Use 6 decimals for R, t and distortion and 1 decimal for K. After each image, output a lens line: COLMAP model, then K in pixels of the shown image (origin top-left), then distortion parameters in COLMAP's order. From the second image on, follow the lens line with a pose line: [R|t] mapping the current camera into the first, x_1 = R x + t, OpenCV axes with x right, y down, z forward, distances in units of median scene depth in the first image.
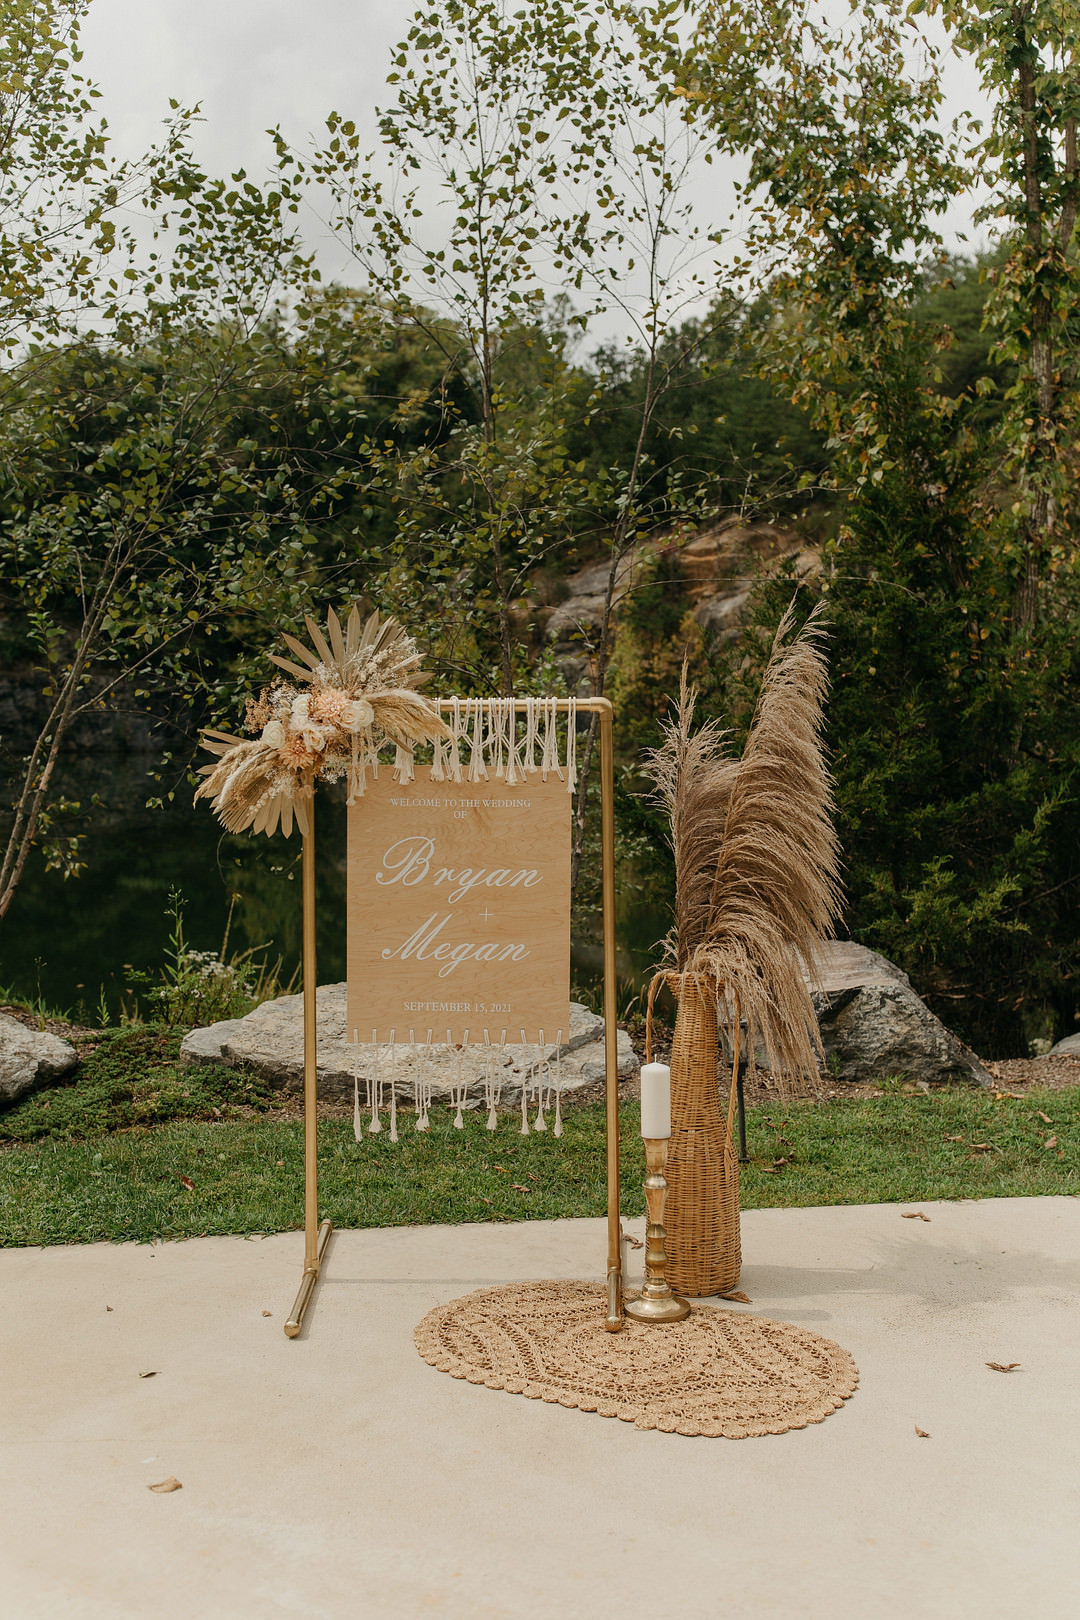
lens RADIAL K [[1612.5, 0, 512.9], [0, 1612.5, 777.8], [0, 0, 1]] dist [-0.007279, 0.008965]
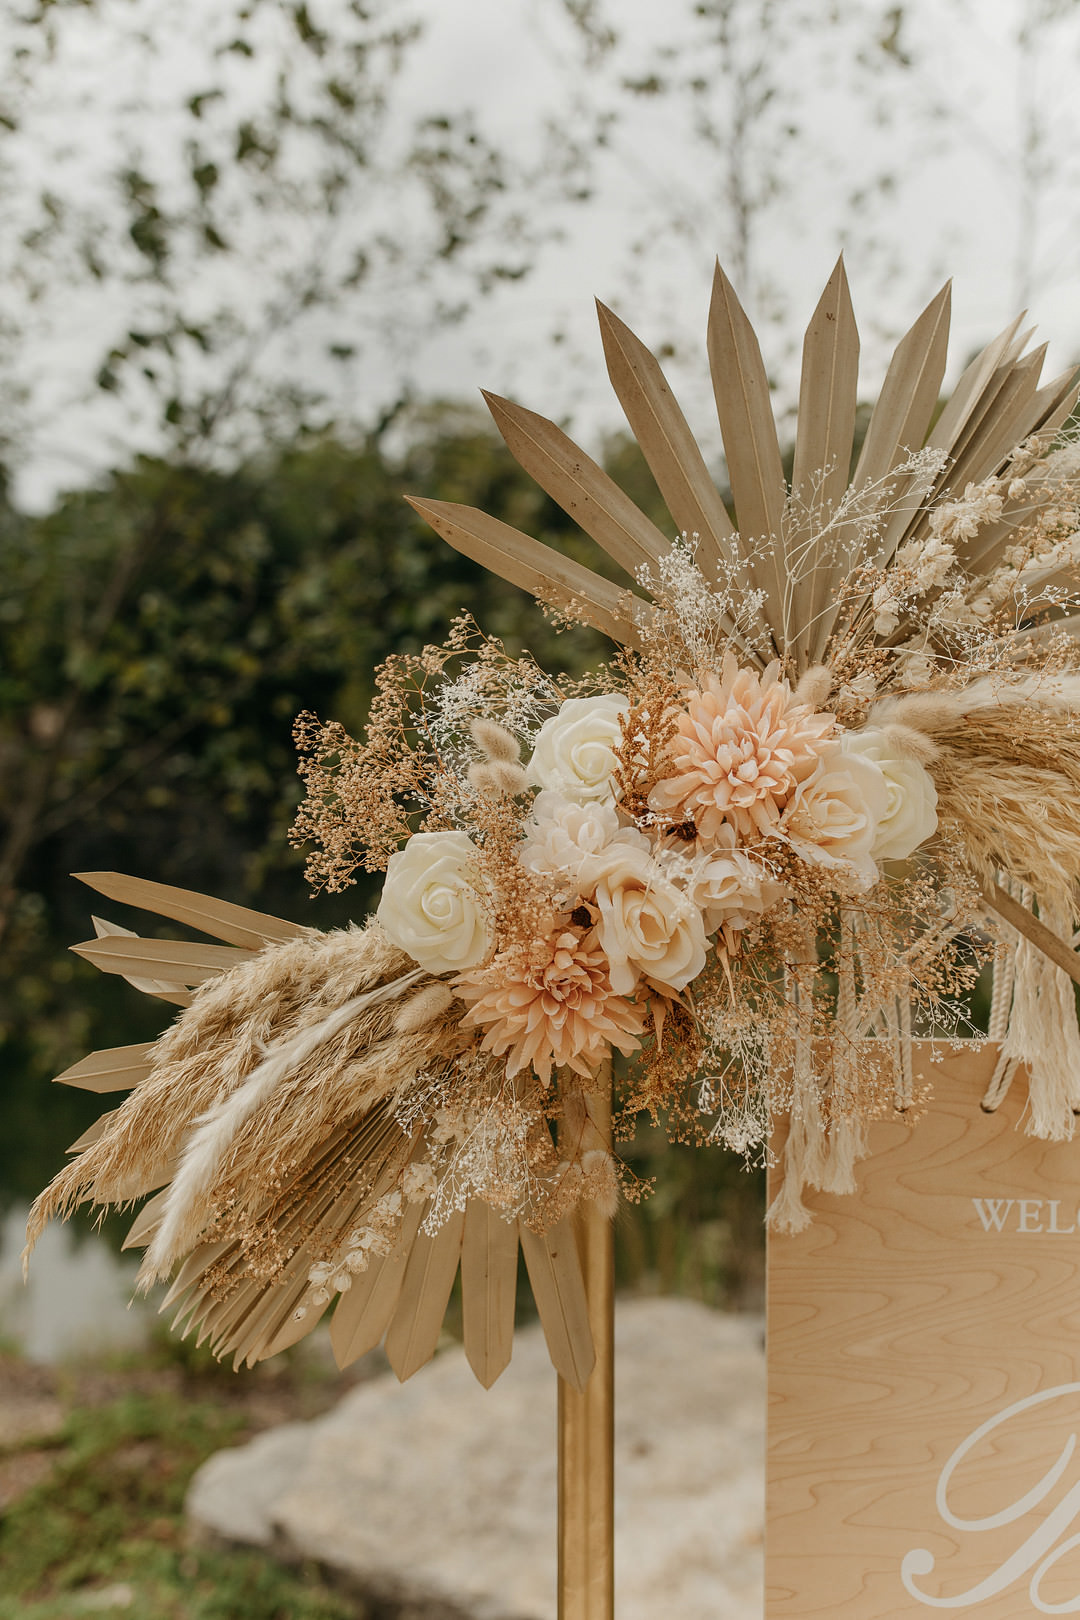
lens RADIAL K [[1612.5, 0, 512.9], [0, 1612.5, 777.8], [0, 0, 1]] dist [-0.007279, 0.008965]
pose [[0.998296, -0.000375, -0.058360, -0.124292], [-0.004243, 0.996867, -0.078982, -0.025498], [0.058207, 0.079095, 0.995166, 0.782791]]
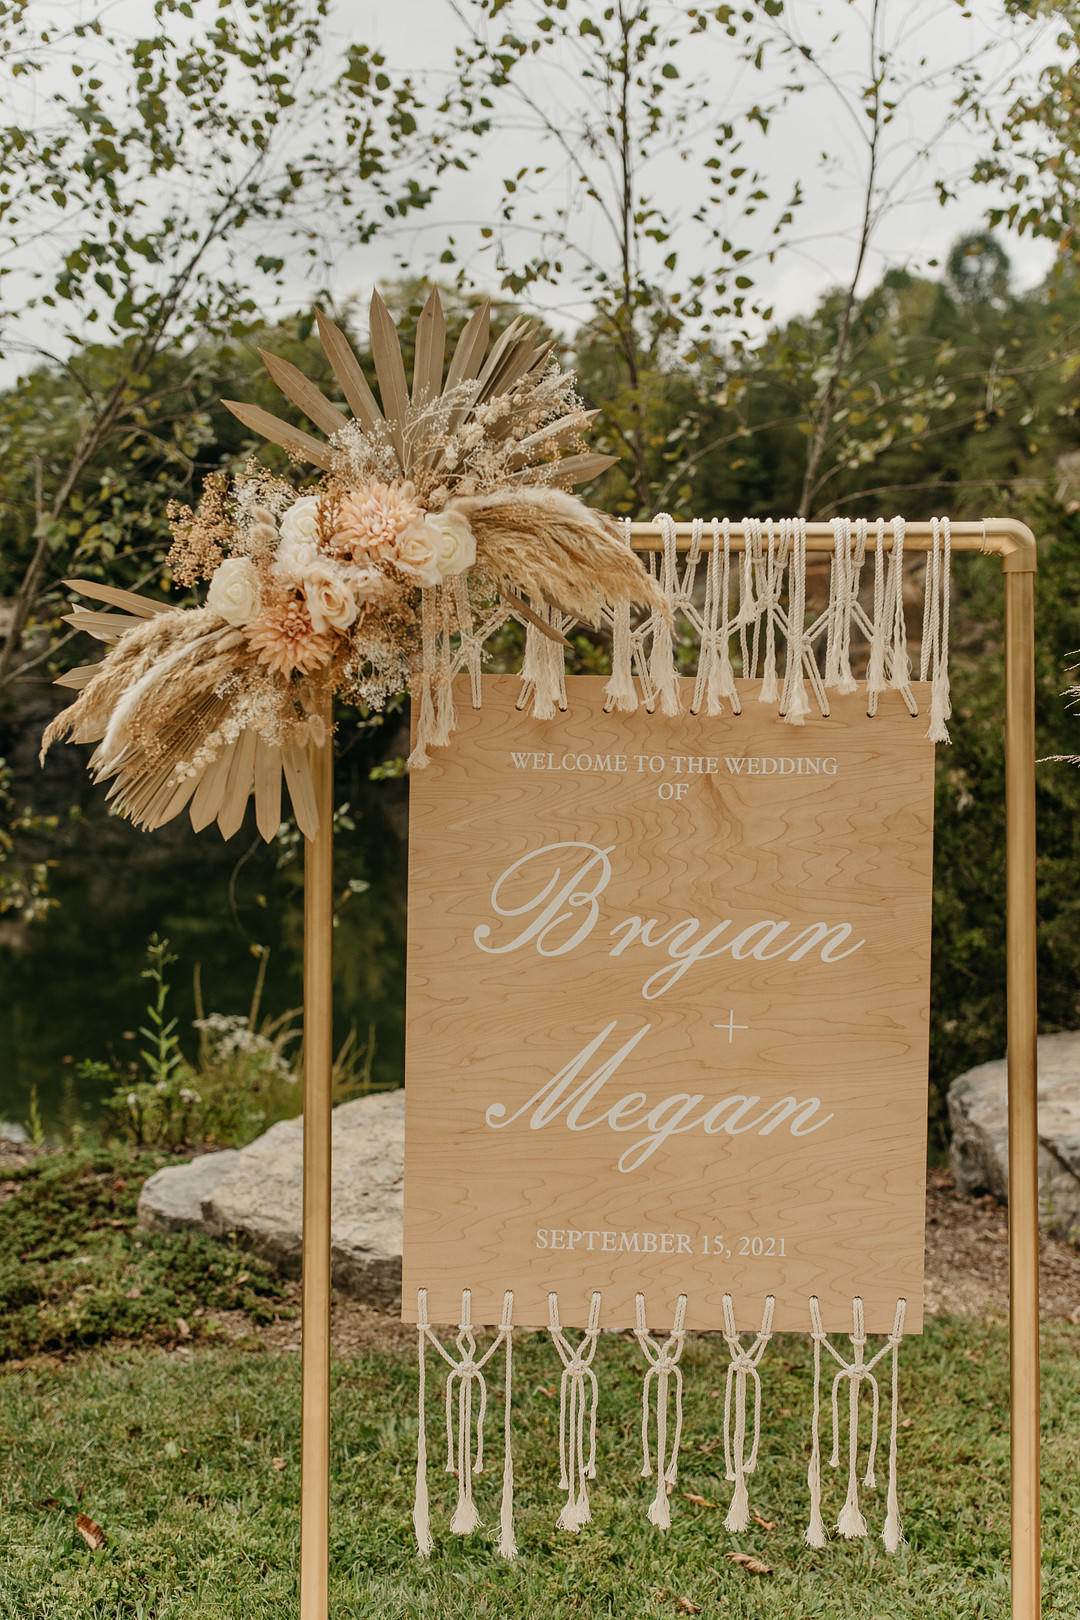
lens RADIAL K [[1686.7, 0, 542.4], [0, 1686.7, 754.0], [0, 0, 1]] dist [0.001715, 0.001134]
pose [[0.999562, 0.008848, -0.028234, -0.054930], [-0.009899, 0.999256, -0.037288, 0.029925], [0.027883, 0.037551, 0.998906, 0.552794]]
